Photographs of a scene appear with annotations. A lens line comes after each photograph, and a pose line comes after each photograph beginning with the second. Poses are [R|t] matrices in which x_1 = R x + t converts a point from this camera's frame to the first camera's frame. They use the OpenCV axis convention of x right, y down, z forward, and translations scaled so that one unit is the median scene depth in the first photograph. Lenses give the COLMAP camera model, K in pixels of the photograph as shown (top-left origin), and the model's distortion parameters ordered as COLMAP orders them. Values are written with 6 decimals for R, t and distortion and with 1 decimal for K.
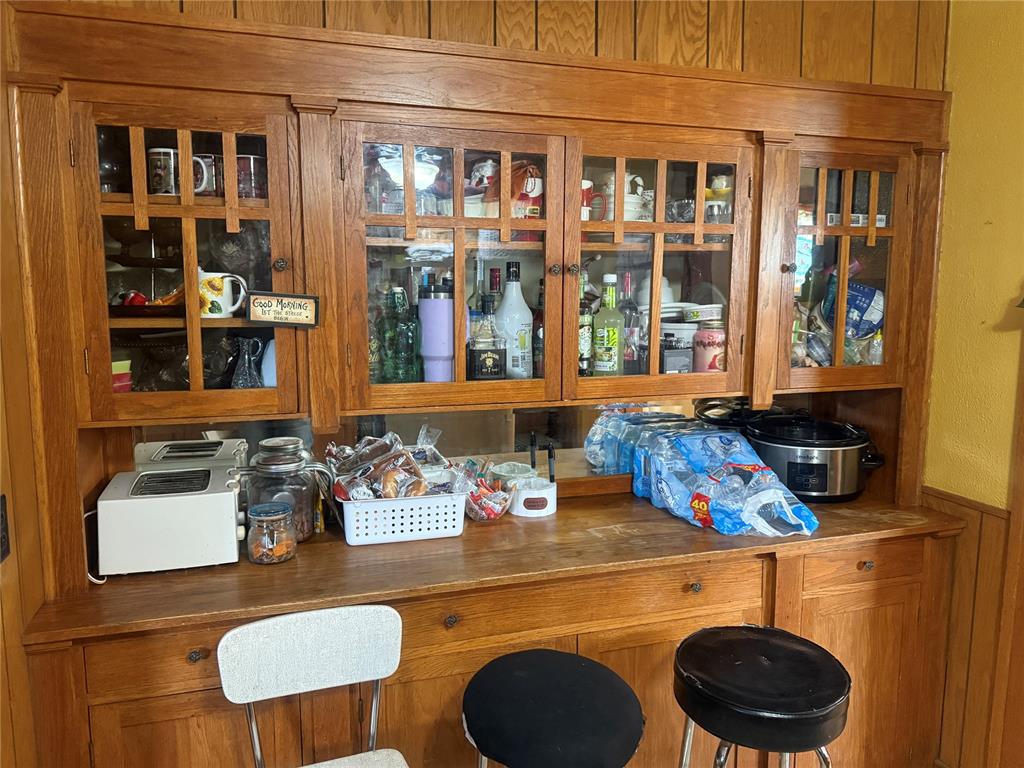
lens RADIAL K [[723.5, 0, 516.1], [0, 723.5, 375.3], [0, 0, 1]] dist [0.057564, -0.075445]
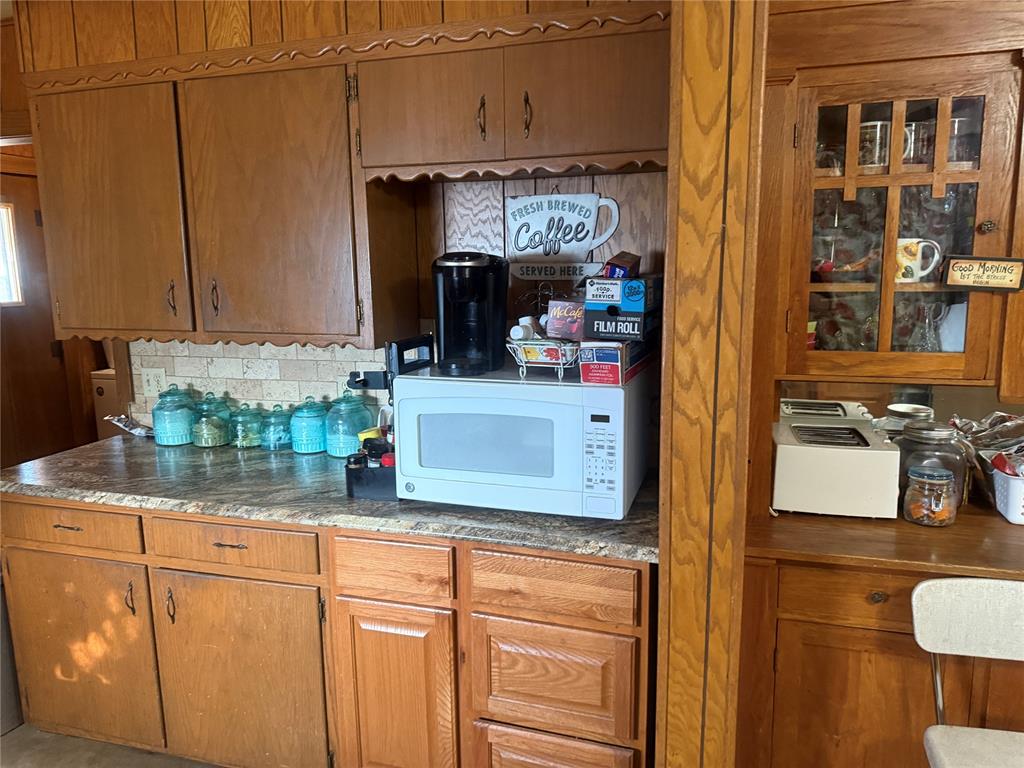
lens RADIAL K [[723.5, 0, 517.9], [0, 723.5, 380.9], [0, 0, 1]] dist [0.057564, -0.075445]
pose [[0.833498, 0.070116, -0.548055, -0.300717], [-0.044621, 0.997217, 0.059719, 0.024011], [0.550717, -0.025321, 0.834308, -0.176604]]
